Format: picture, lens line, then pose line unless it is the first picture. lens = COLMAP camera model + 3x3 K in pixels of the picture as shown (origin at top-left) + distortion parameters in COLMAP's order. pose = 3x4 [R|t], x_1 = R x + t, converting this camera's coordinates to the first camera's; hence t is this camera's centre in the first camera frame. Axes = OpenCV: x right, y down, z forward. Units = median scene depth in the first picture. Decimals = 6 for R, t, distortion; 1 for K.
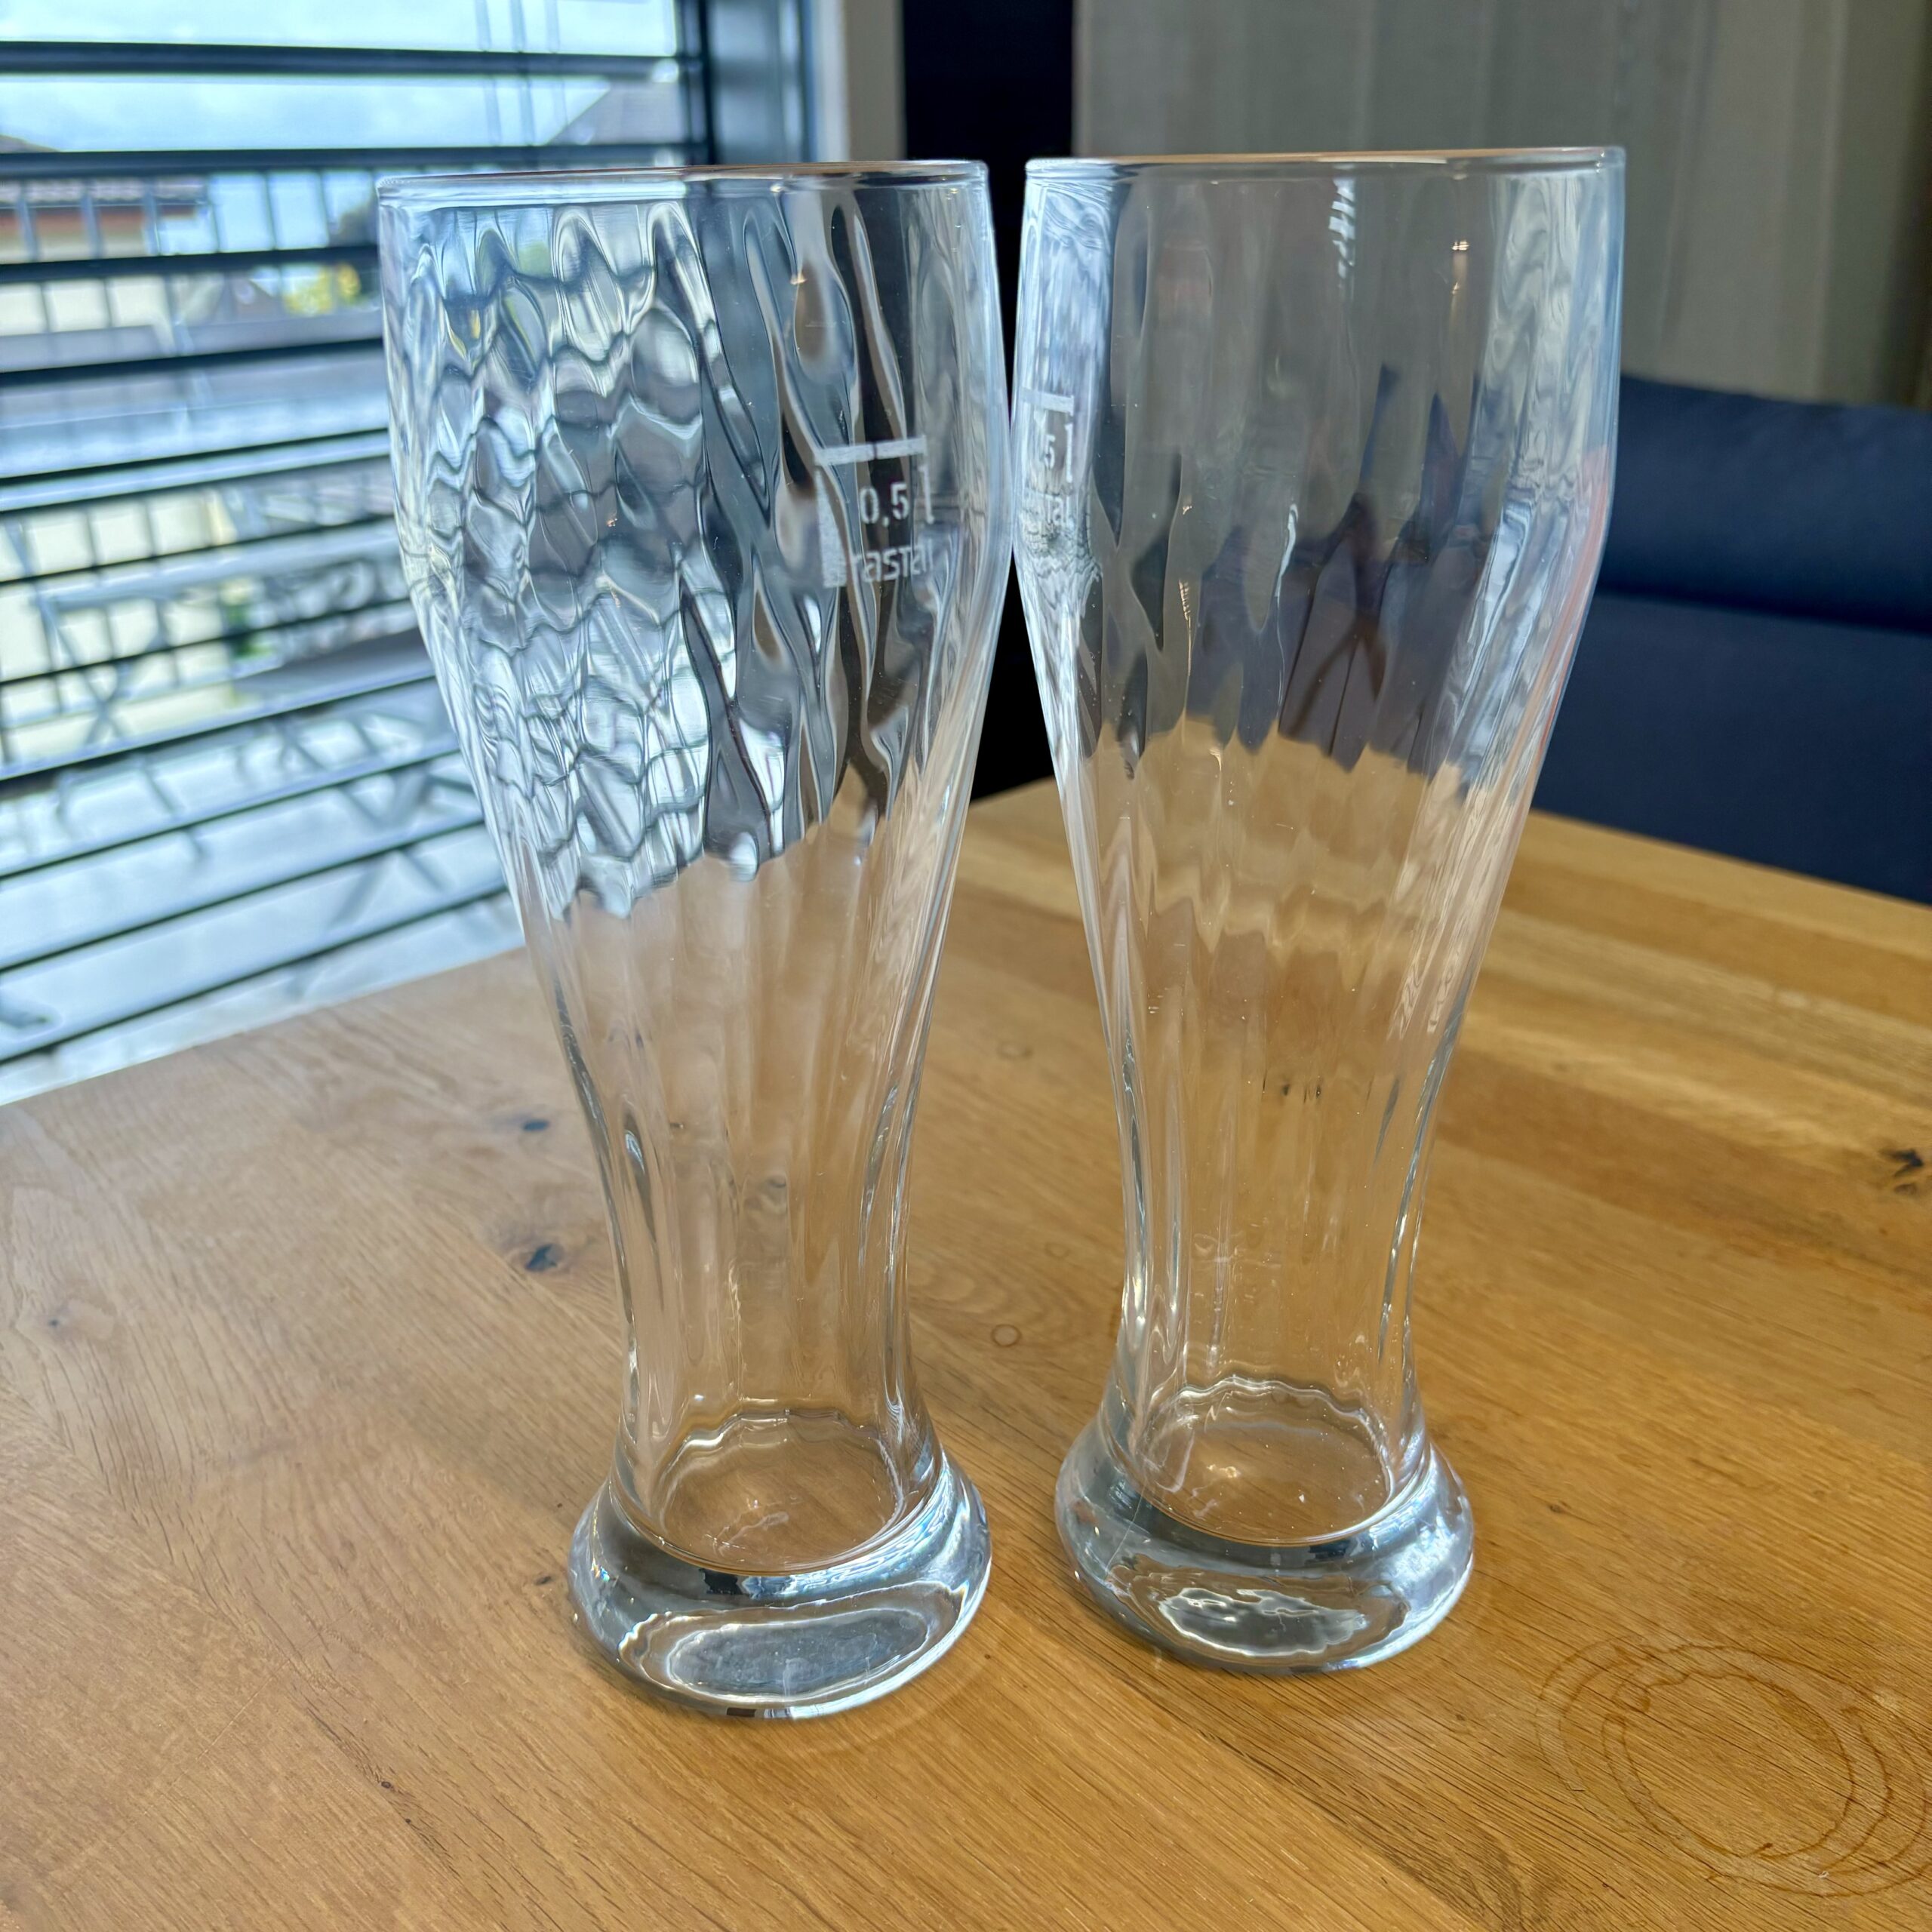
lens RADIAL K [[2018.5, 0, 964.4], [0, 2018.5, 955.4], [0, 0, 1]] dist [-0.056845, 0.124134]
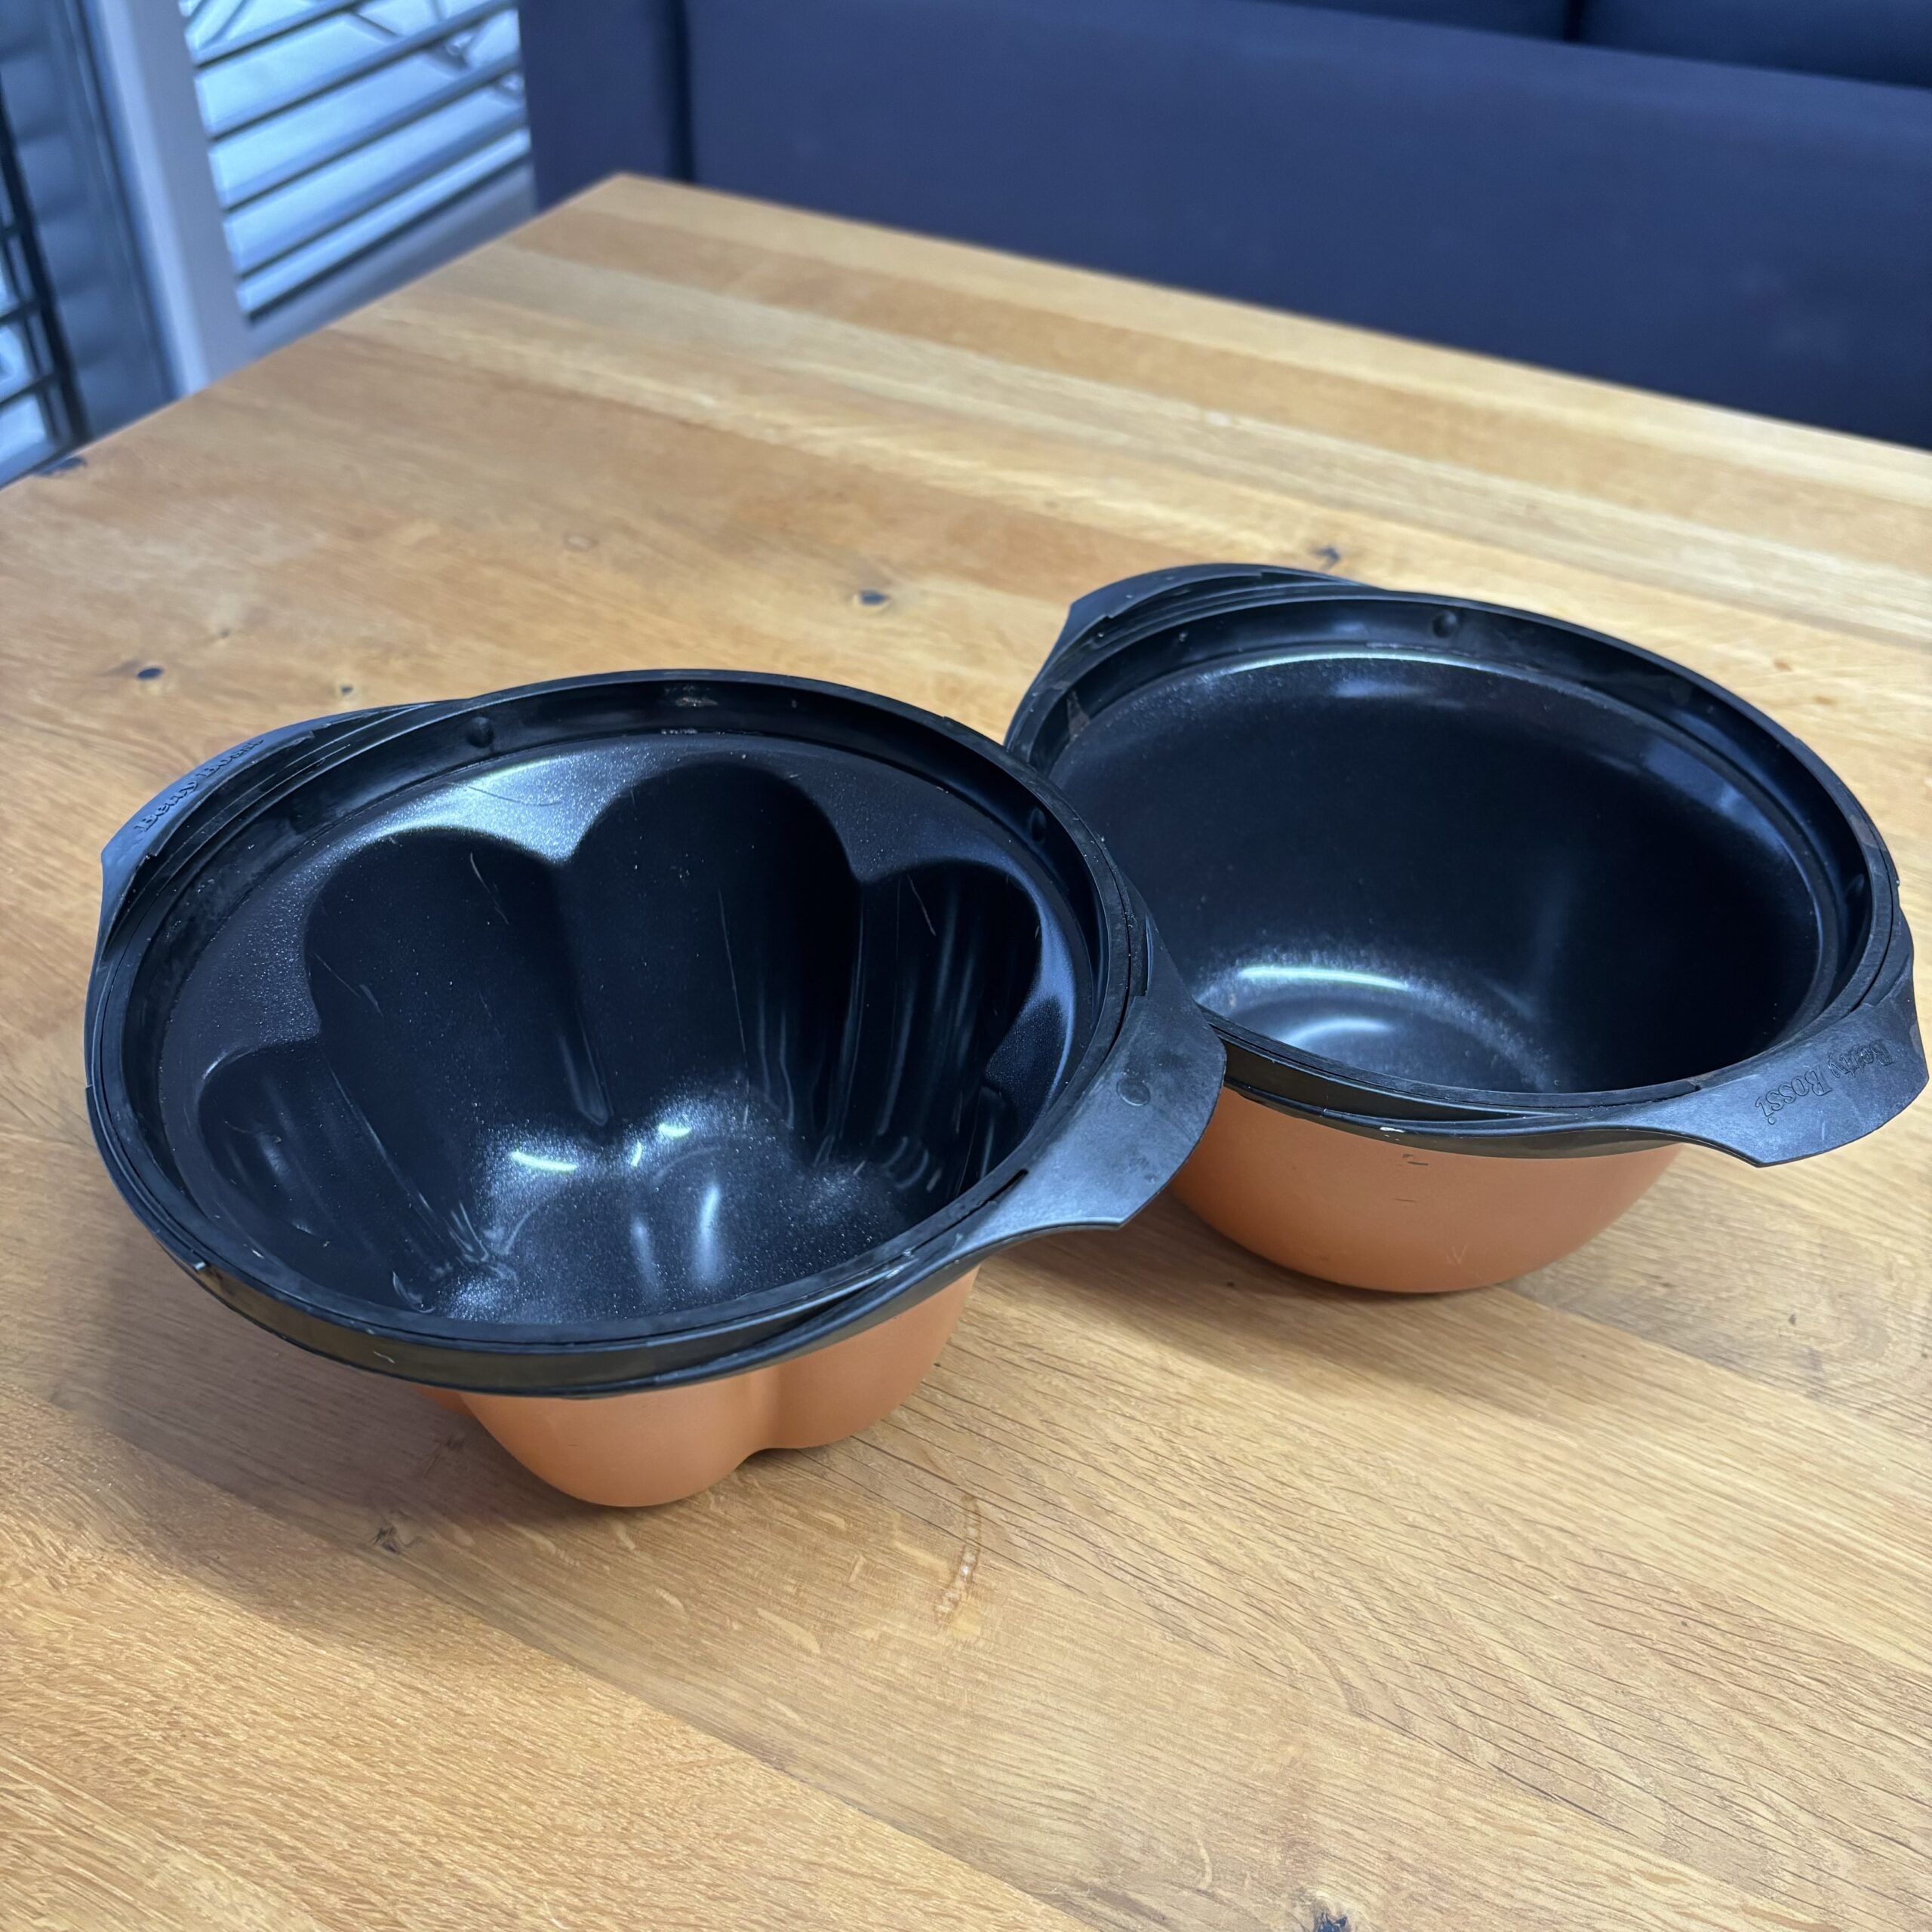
lens RADIAL K [[2018.5, 0, 964.4], [0, 2018.5, 955.4], [0, 0, 1]] dist [-0.056845, 0.124134]
pose [[0.935984, -0.178318, 0.303541, -0.241973], [0.078587, 0.946302, 0.313588, -0.104080], [-0.343160, -0.269658, 0.899736, -0.174021]]
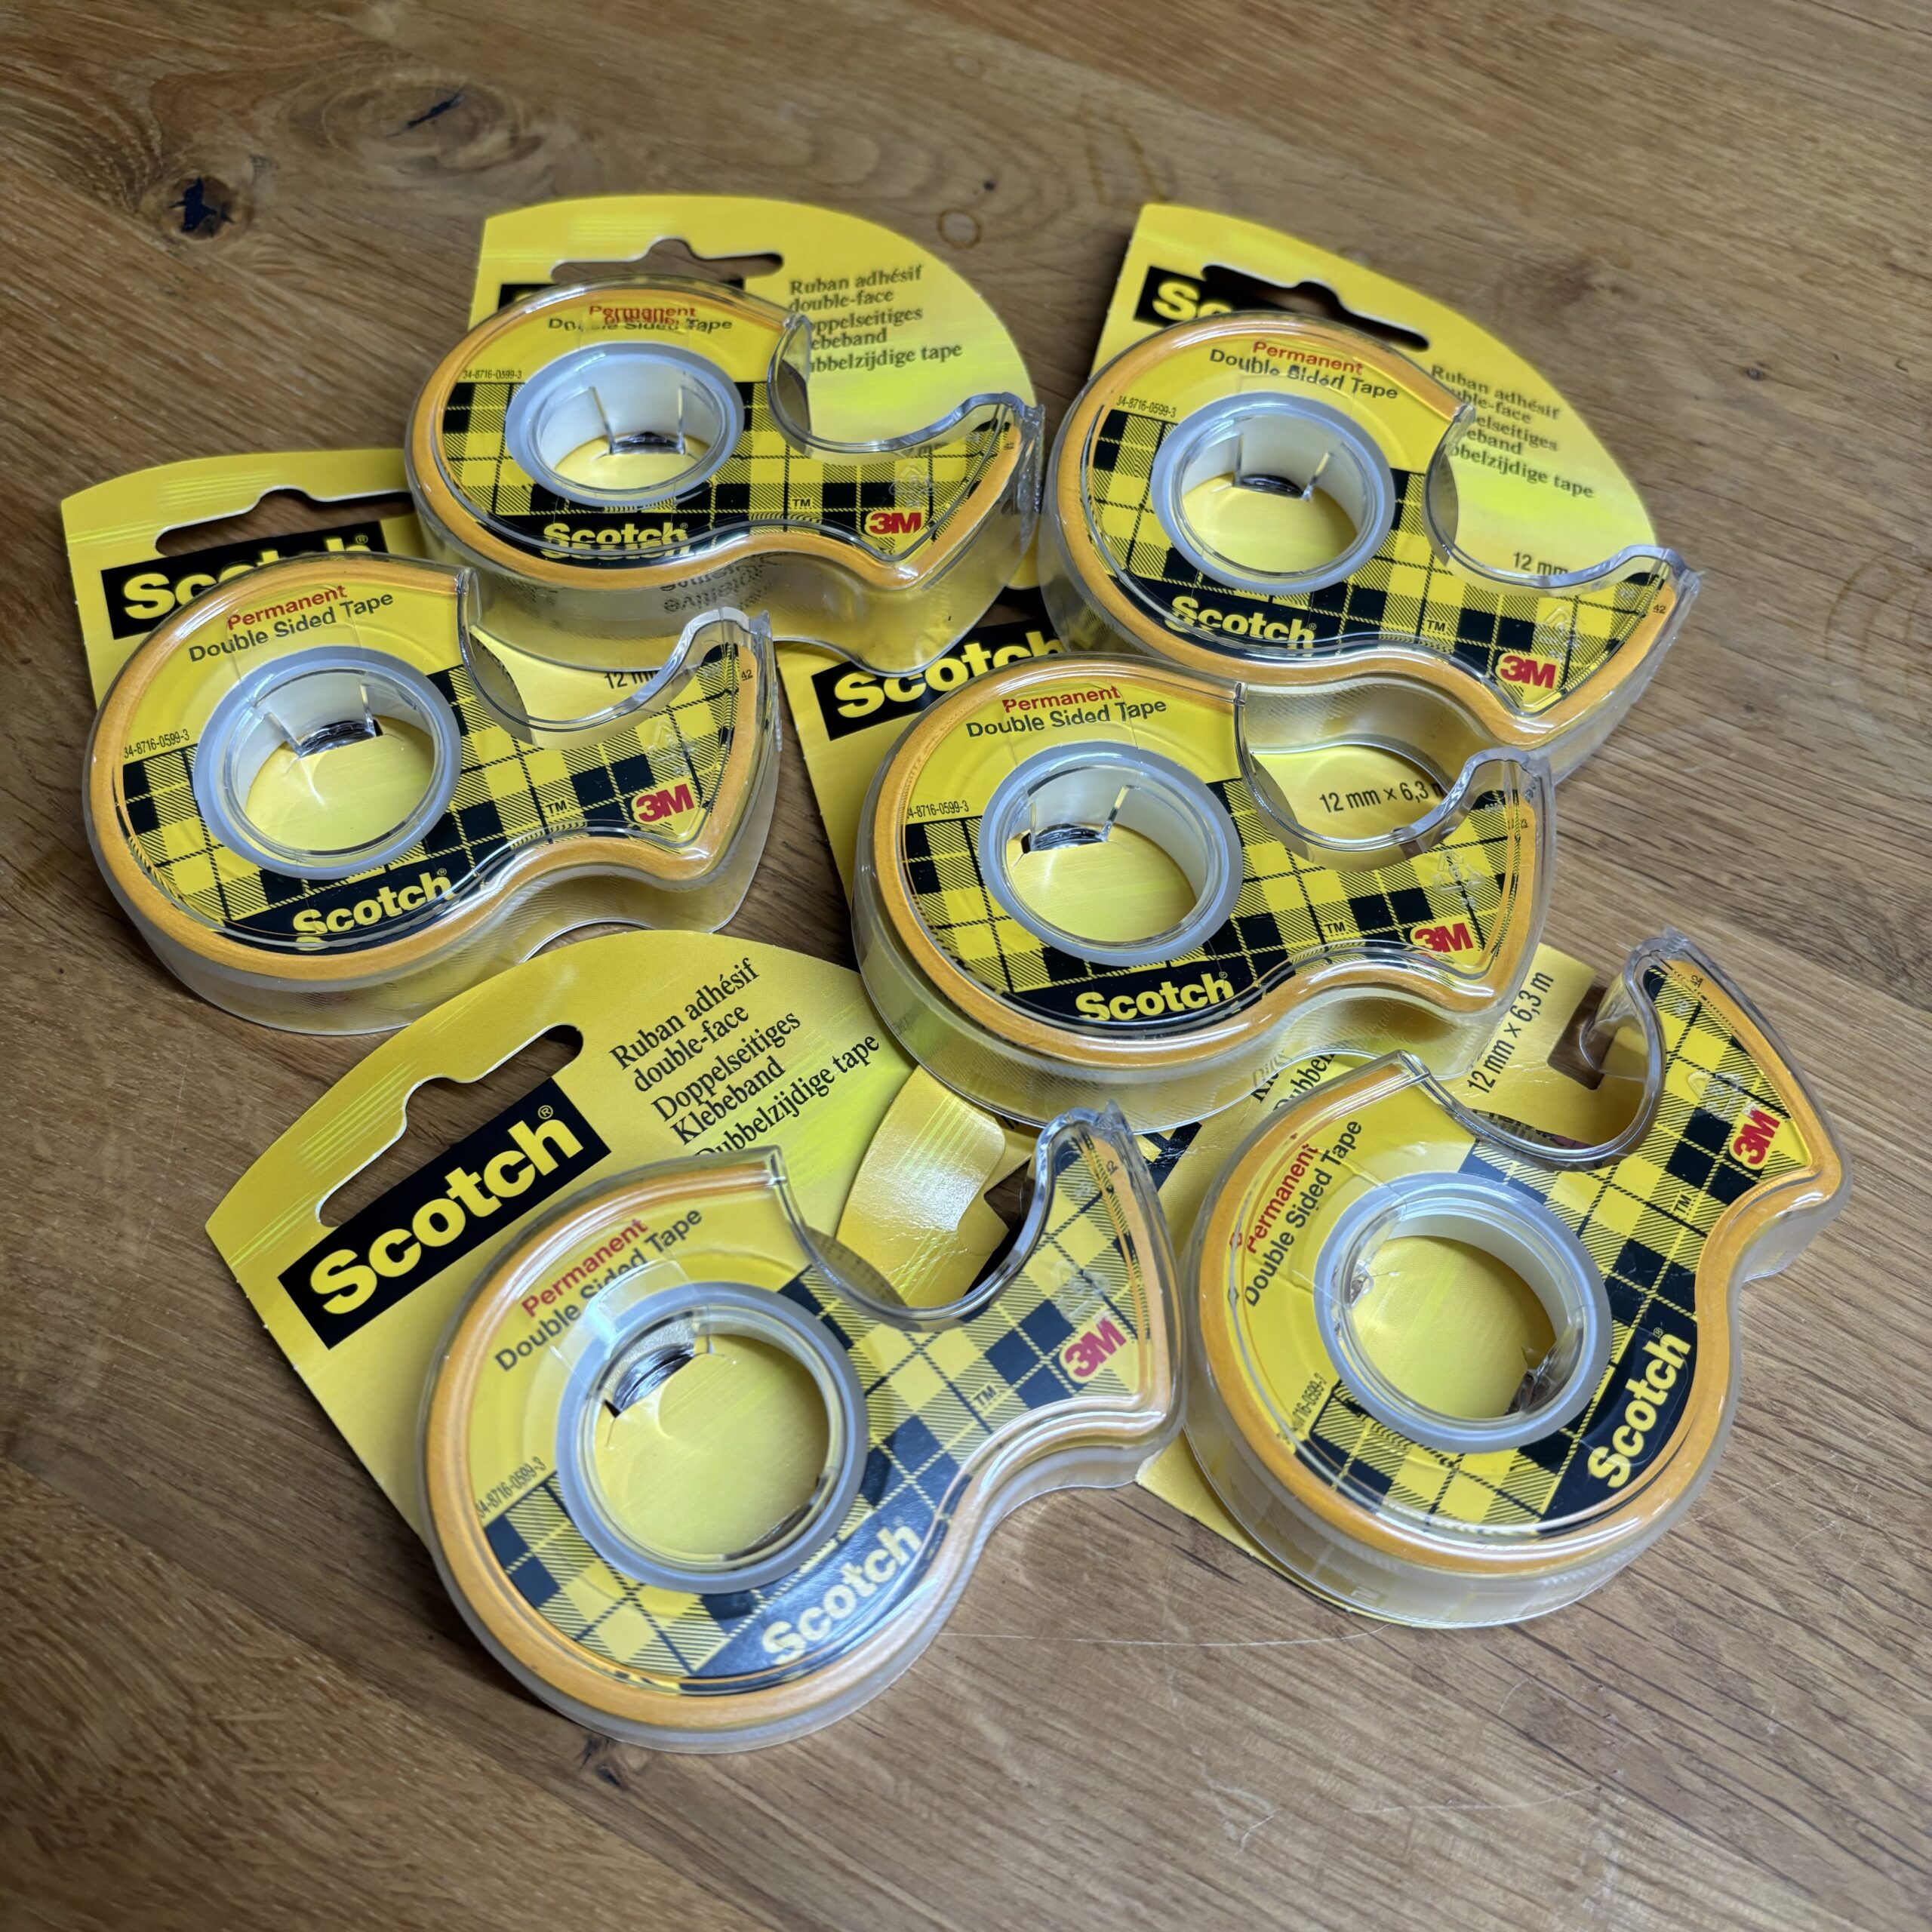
lens RADIAL K [[2036.3, 0, 960.6], [0, 2036.3, 962.8], [0, 0, 1]] dist [-0.064361, 0.125547]
pose [[0.949886, -0.251657, 0.185432, -0.212600], [0.077312, 0.763902, 0.640684, -0.079098], [-0.302885, -0.594241, 0.745076, 0.401898]]
